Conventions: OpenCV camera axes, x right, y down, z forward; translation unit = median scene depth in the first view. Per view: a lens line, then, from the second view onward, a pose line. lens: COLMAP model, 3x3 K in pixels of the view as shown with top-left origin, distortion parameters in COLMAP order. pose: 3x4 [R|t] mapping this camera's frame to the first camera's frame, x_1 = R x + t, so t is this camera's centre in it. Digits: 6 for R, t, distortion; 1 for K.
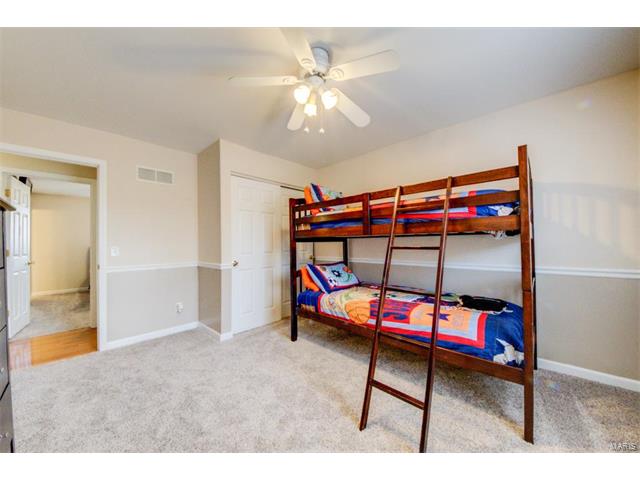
lens RADIAL K [[234.8, 0, 315.7], [0, 234.8, 240.4], [0, 0, 1]] dist [0.000737, -0.000407]
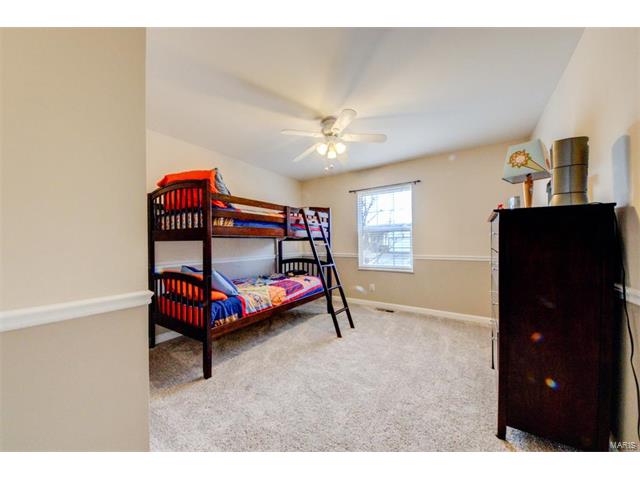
lens RADIAL K [[234.8, 0, 315.7], [0, 234.8, 240.4], [0, 0, 1]] dist [0.000737, -0.000407]
pose [[-0.183325, 0.023961, 0.982760, -0.952130], [0.001801, 0.999709, -0.024038, 0.027849], [-0.983051, -0.002637, -0.183315, 0.879982]]
